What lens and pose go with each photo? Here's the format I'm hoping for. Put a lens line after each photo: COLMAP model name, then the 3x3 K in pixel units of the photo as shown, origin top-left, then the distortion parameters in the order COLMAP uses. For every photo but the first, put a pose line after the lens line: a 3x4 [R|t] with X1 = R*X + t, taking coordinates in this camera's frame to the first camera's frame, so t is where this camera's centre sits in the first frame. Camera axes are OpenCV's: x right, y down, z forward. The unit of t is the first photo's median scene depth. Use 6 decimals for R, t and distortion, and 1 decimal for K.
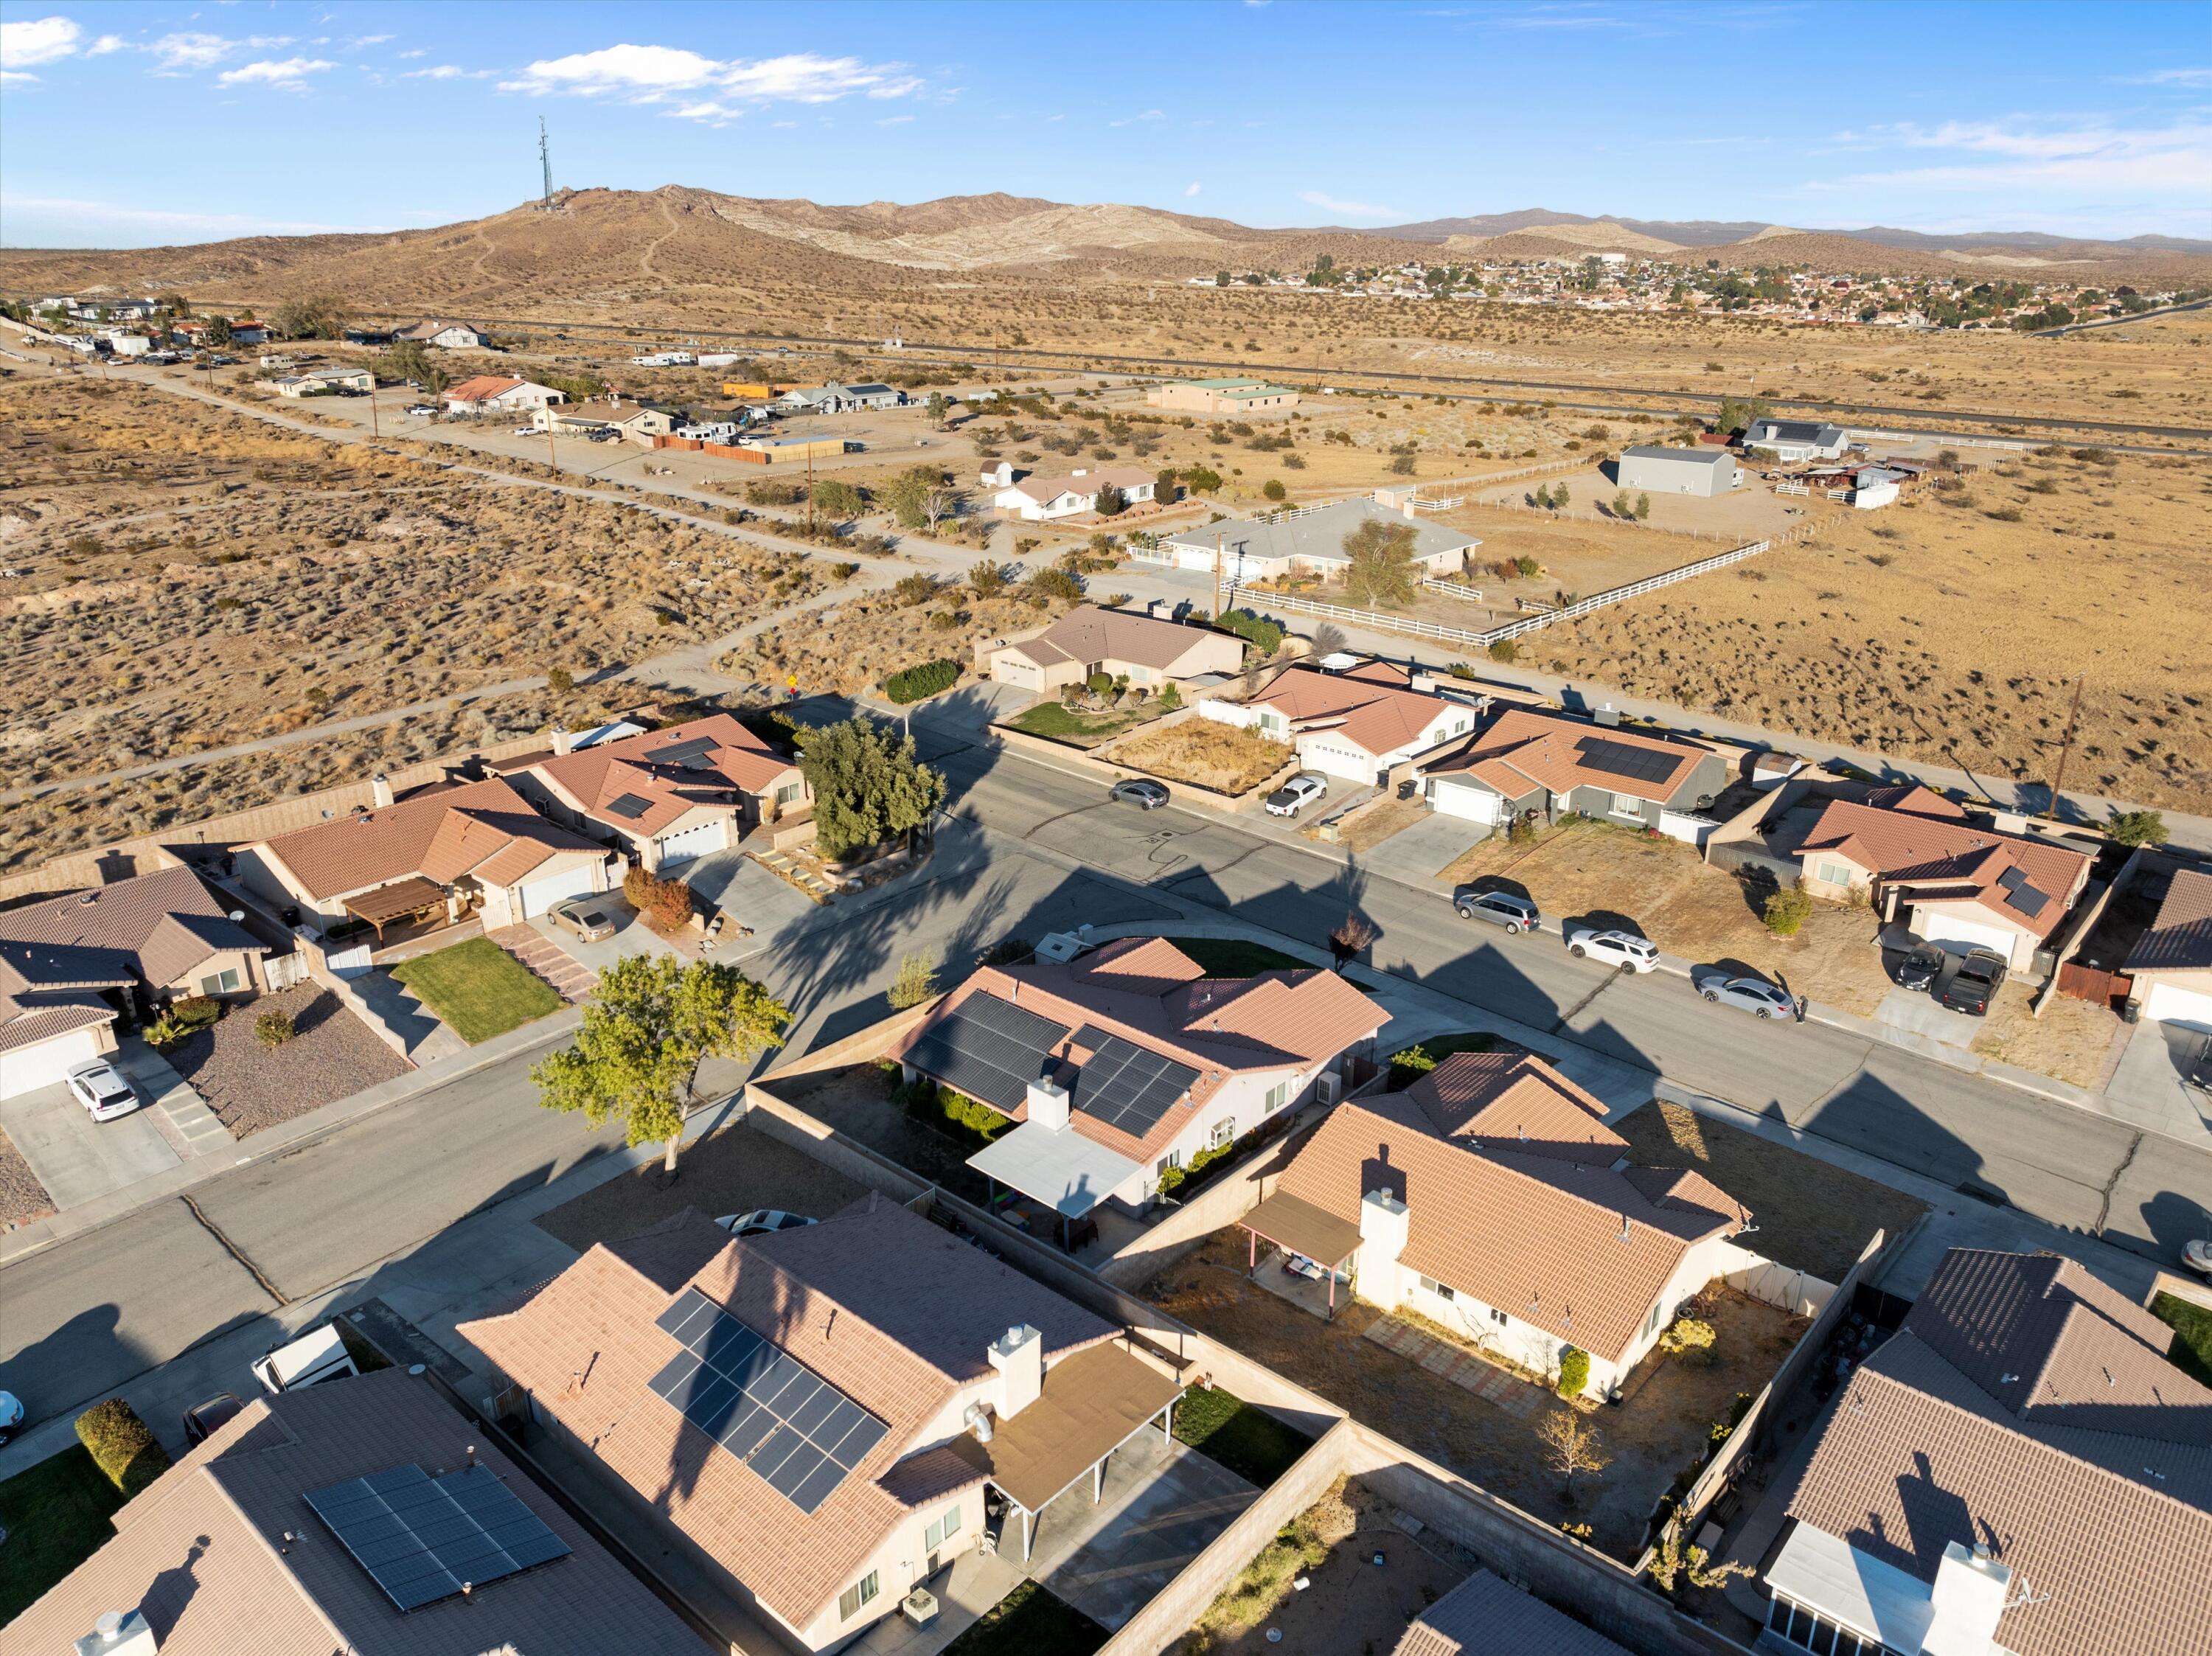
lens RADIAL K [[1542.4, 0, 1106.0], [0, 1542.4, 828.0], [0, 0, 1]] dist [-0.043842, 0.000315]
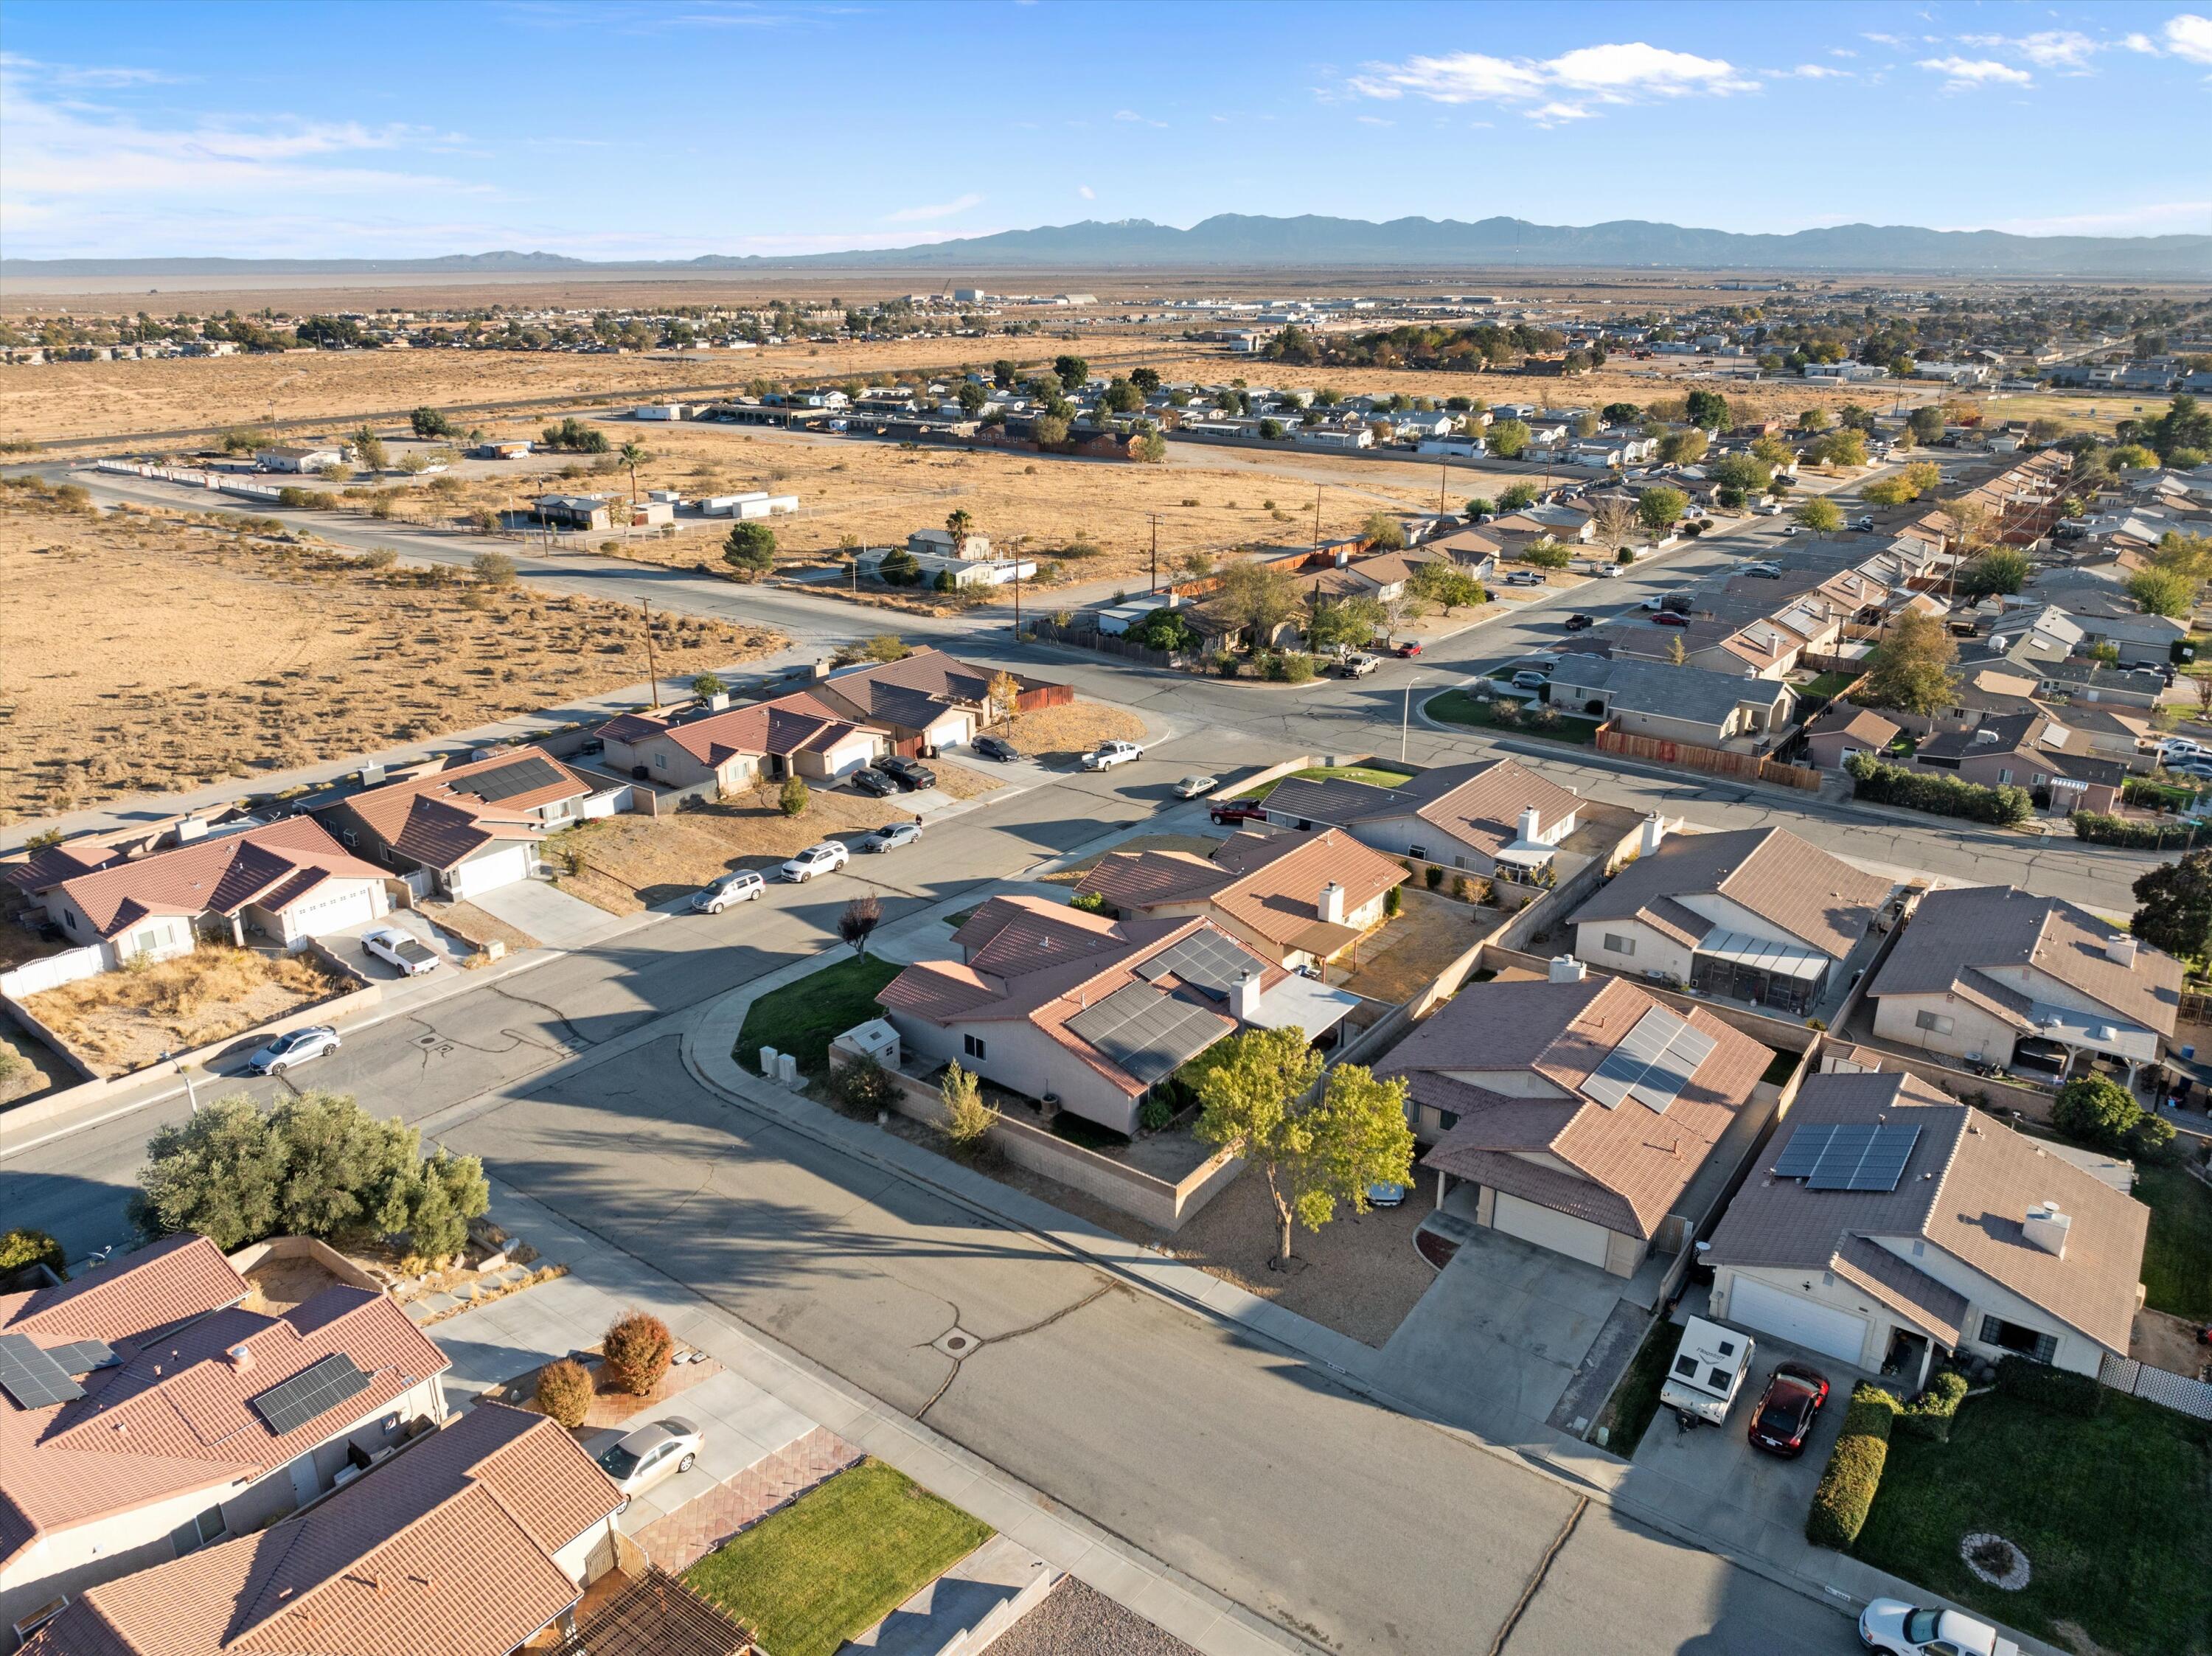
lens RADIAL K [[1542.4, 0, 1106.0], [0, 1542.4, 828.0], [0, 0, 1]] dist [-0.043842, 0.000315]
pose [[-0.081446, -0.342654, 0.935925, -0.750991], [0.350828, 0.869090, 0.348715, -0.265451], [-0.932891, 0.356750, 0.049428, 0.668975]]
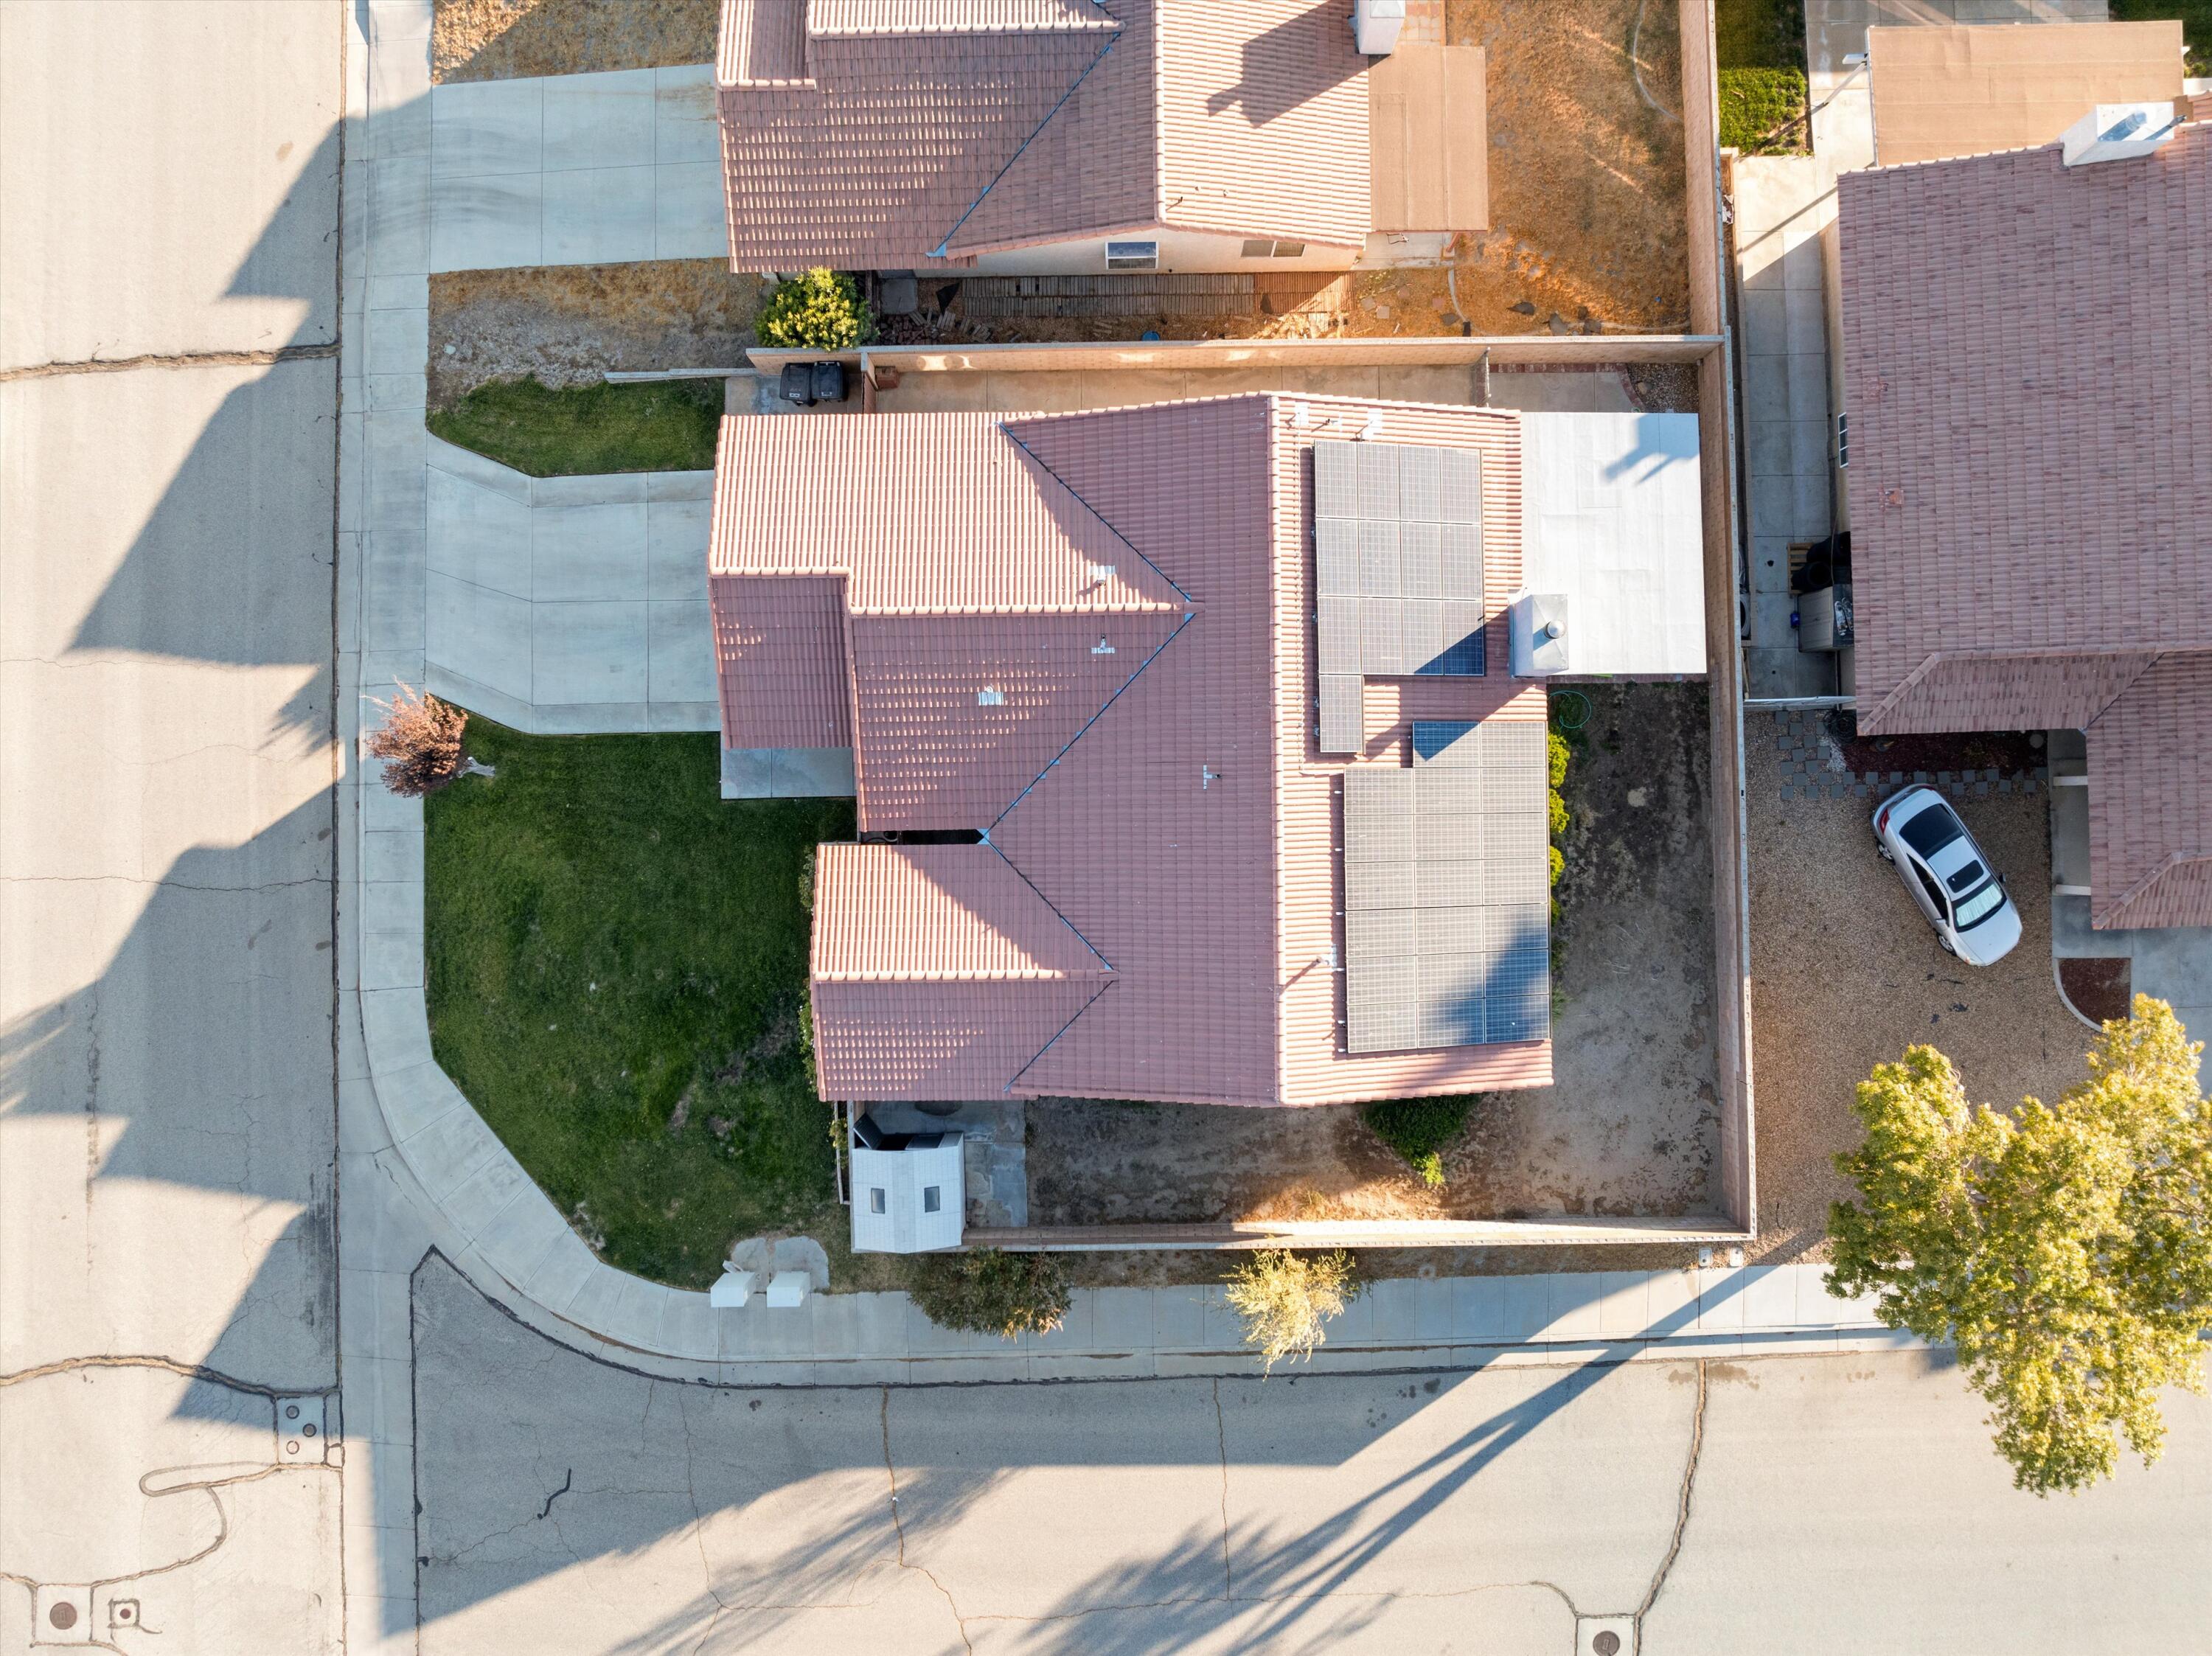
lens RADIAL K [[1542.4, 0, 1106.0], [0, 1542.4, 828.0], [0, 0, 1]] dist [-0.043842, 0.000315]
pose [[-0.675803, -0.737068, 0.004568, 0.008245], [0.271945, -0.243571, 0.930977, -0.243769], [-0.685081, 0.630400, 0.365048, 0.639809]]
